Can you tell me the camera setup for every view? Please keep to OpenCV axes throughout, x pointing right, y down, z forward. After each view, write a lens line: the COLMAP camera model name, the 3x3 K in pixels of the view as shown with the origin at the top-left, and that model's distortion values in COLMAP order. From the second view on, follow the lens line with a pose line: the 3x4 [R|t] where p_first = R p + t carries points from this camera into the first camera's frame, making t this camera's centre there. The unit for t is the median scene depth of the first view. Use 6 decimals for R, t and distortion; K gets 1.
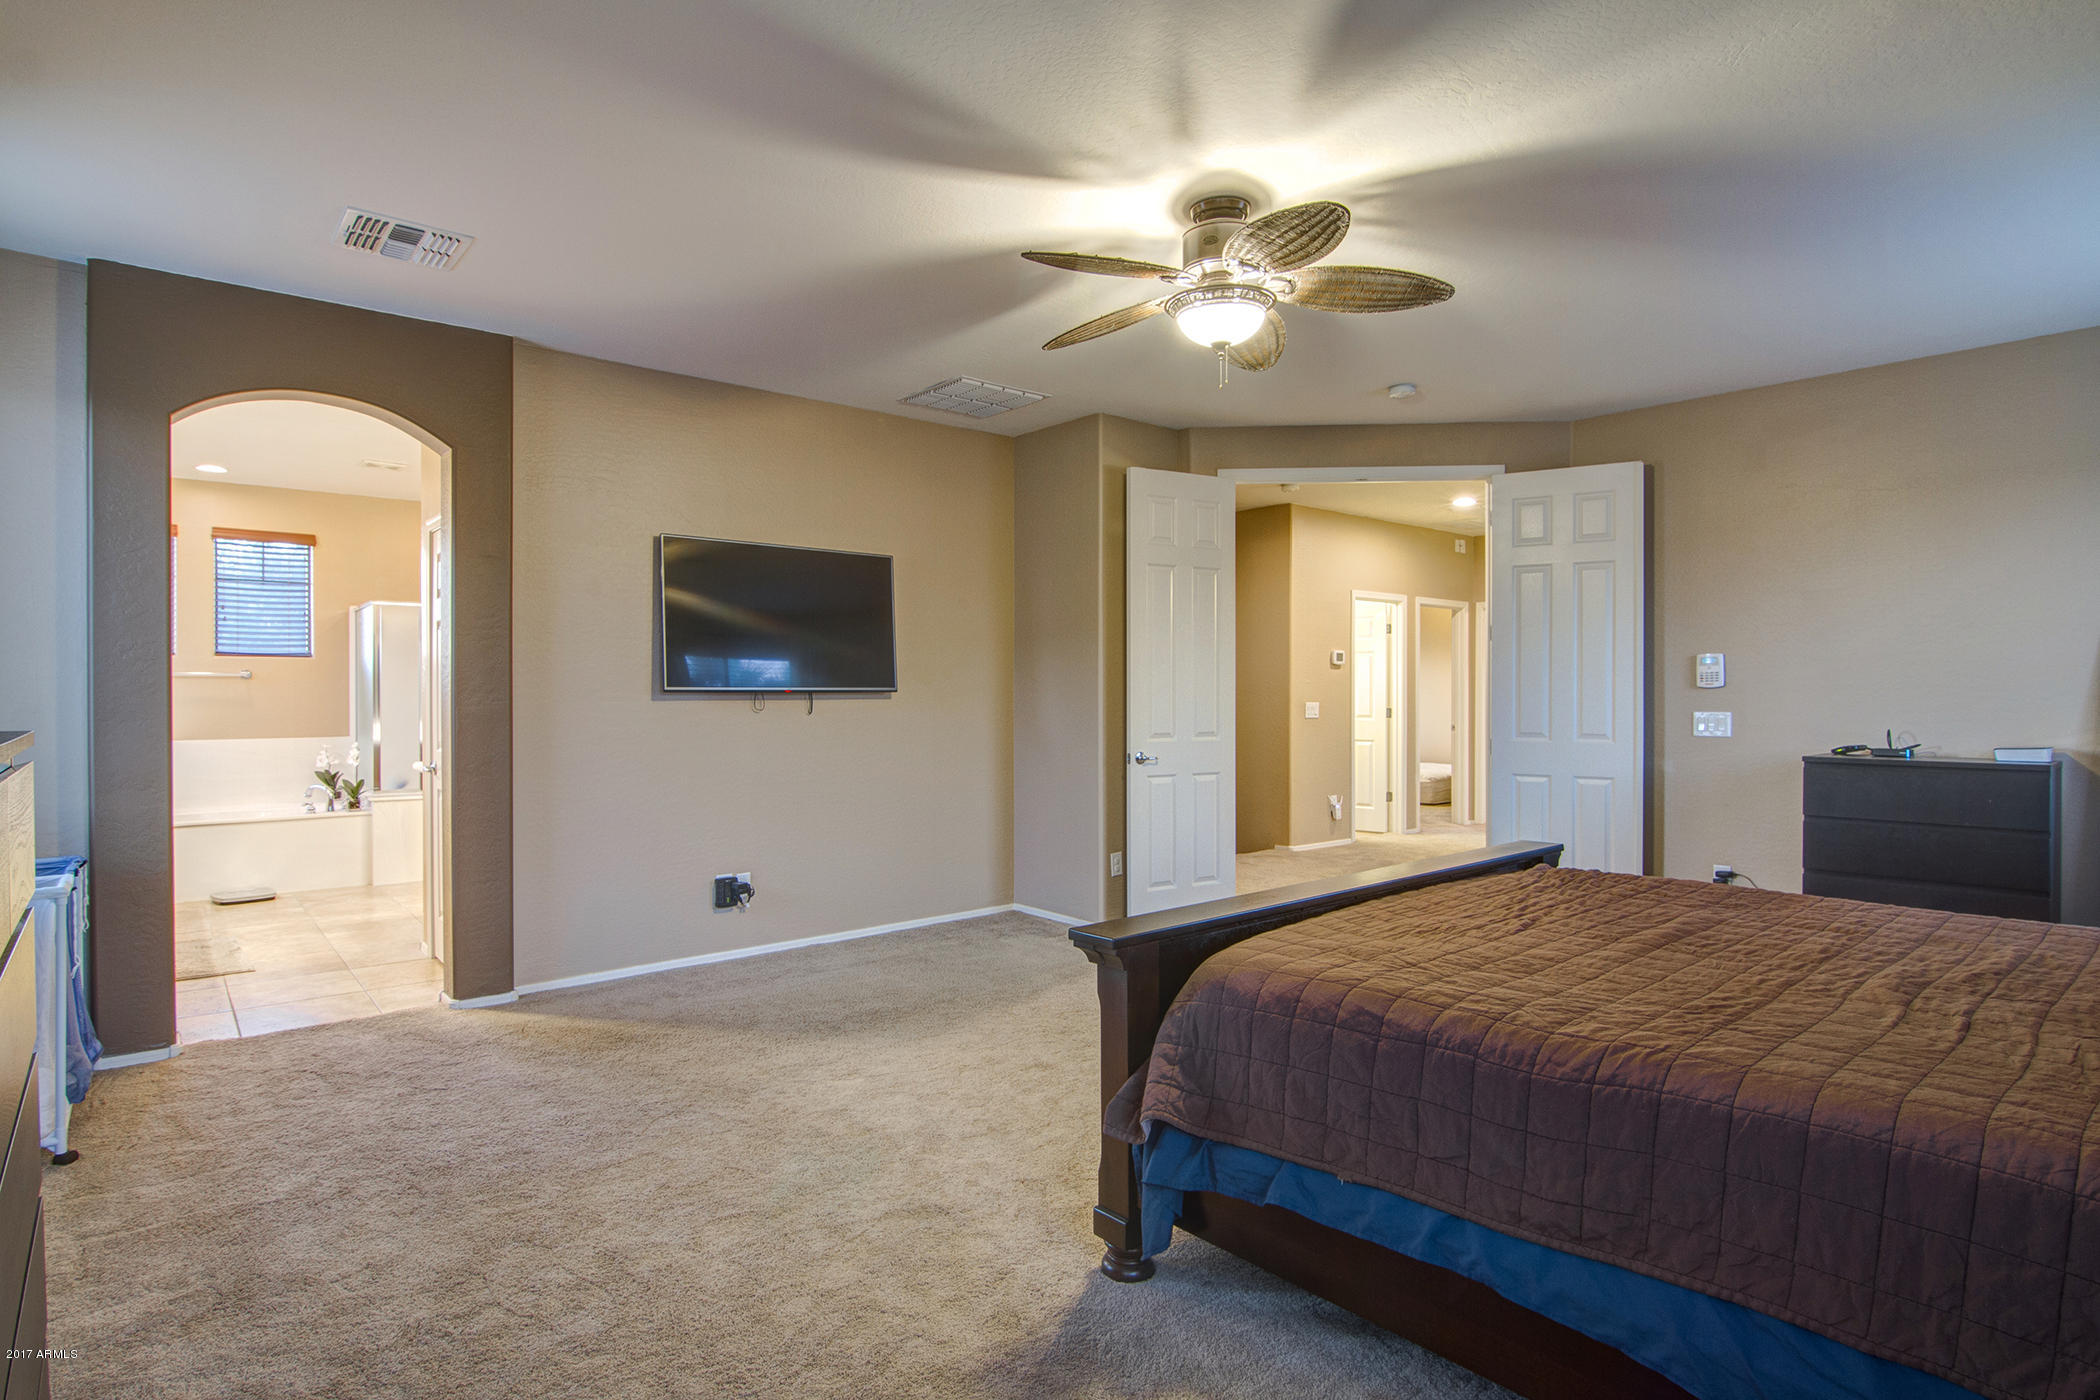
lens RADIAL K [[1081.3, 0, 1040.5], [0, 1081.3, 696.2], [0, 0, 1]] dist [-0.004009, -0.010928]
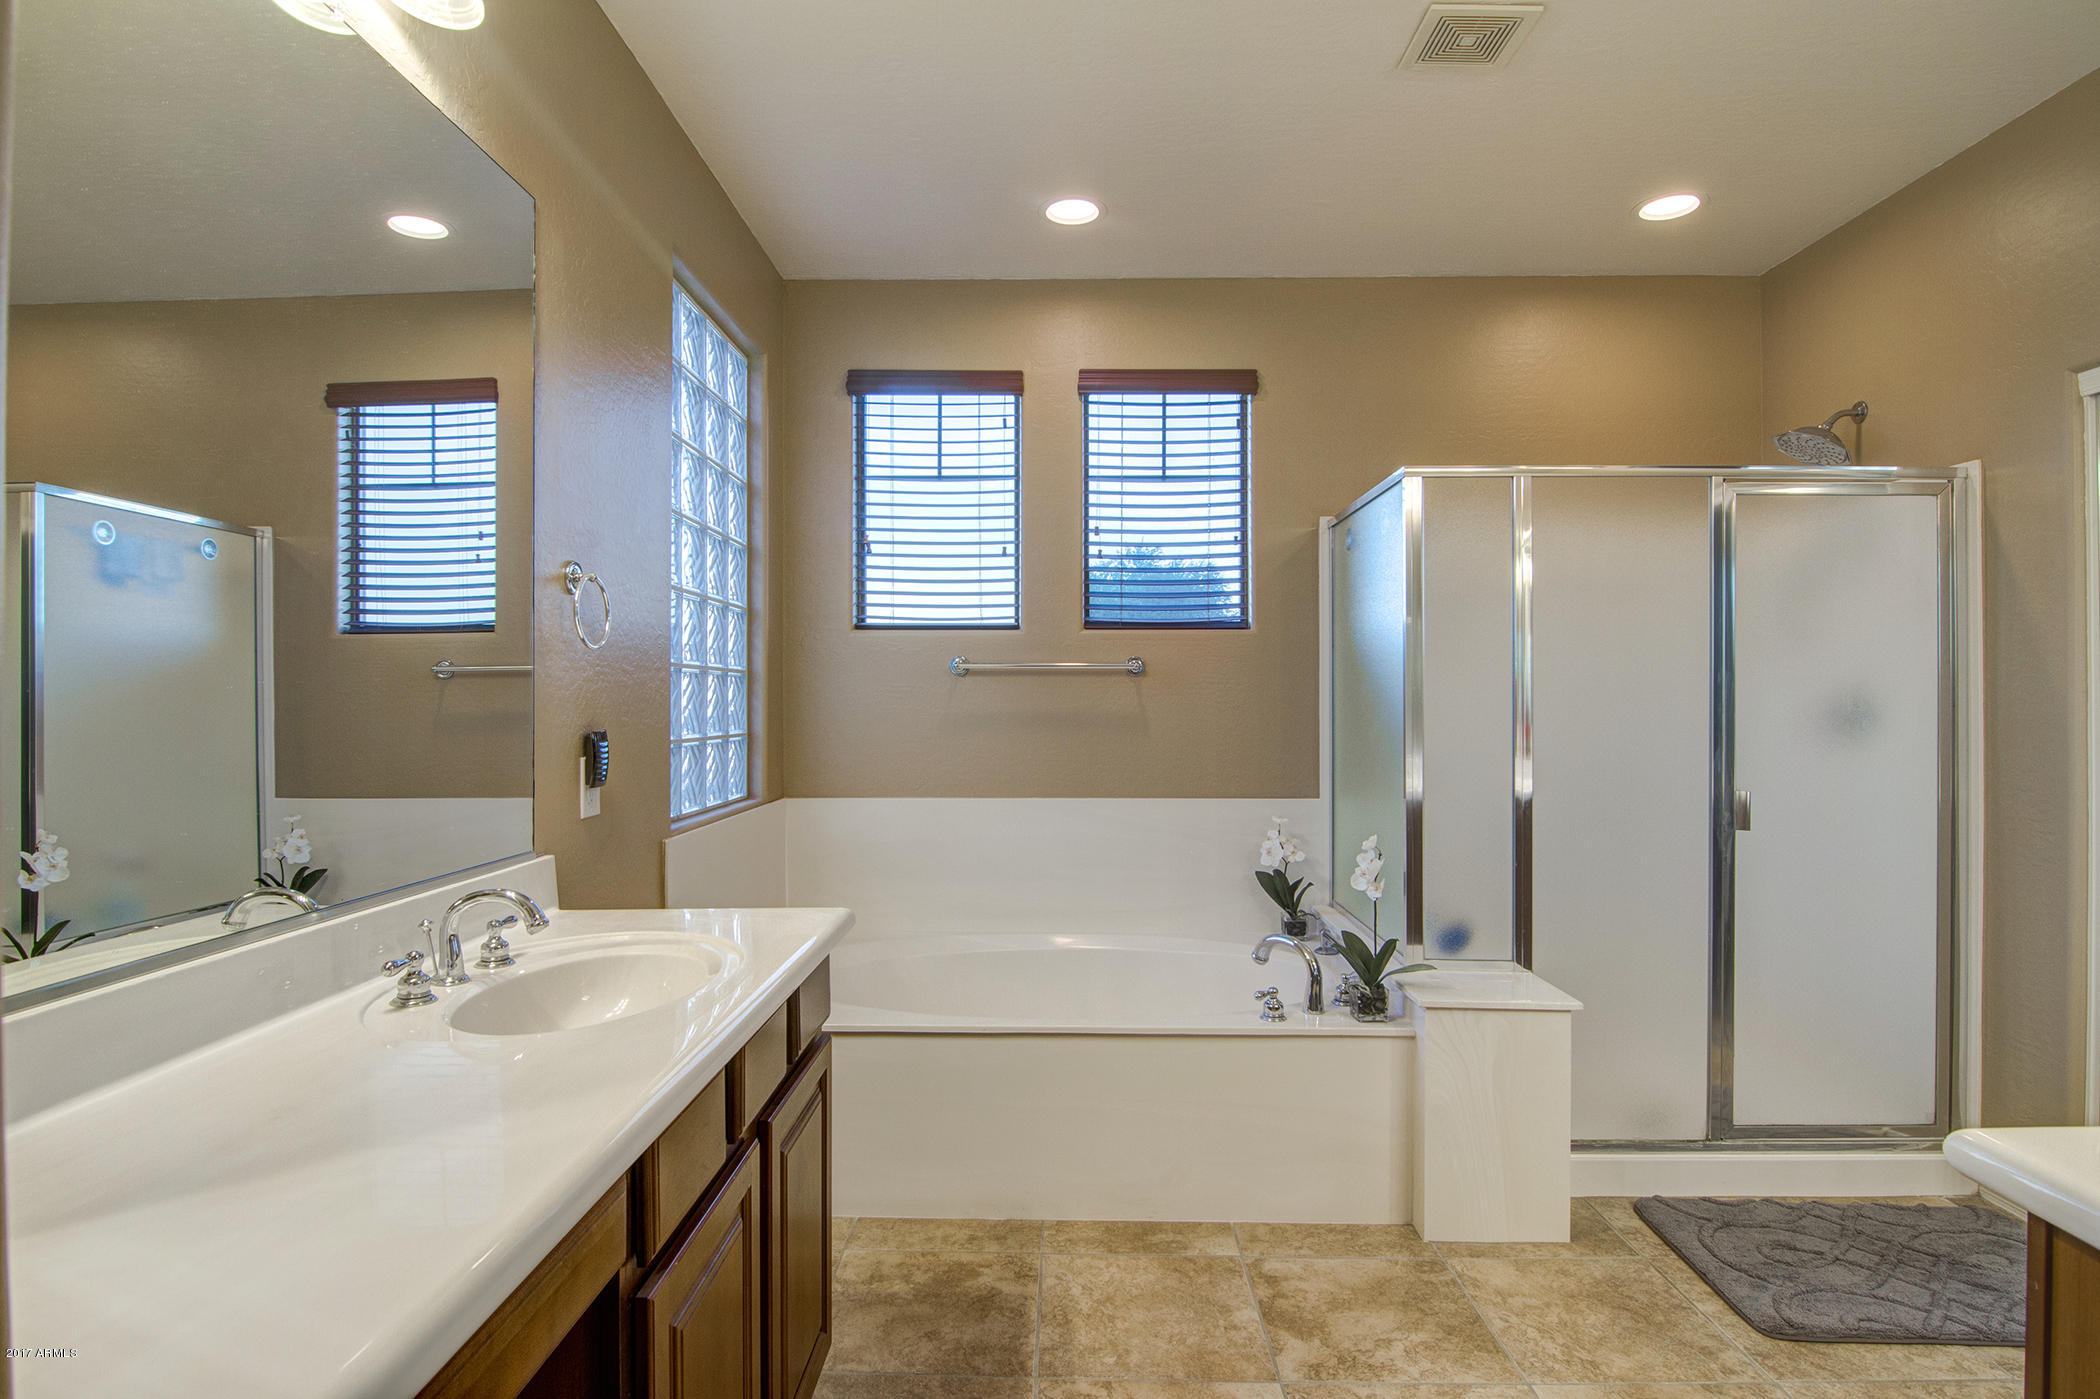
lens RADIAL K [[1081.3, 0, 1040.5], [0, 1081.3, 695.7], [0, 0, 1]] dist [-0.004009, -0.010928]
pose [[0.751426, -0.001547, -0.659815, -0.453665], [-0.003455, 0.999974, -0.006279, -0.003592], [0.659808, 0.006997, 0.751401, 0.611787]]
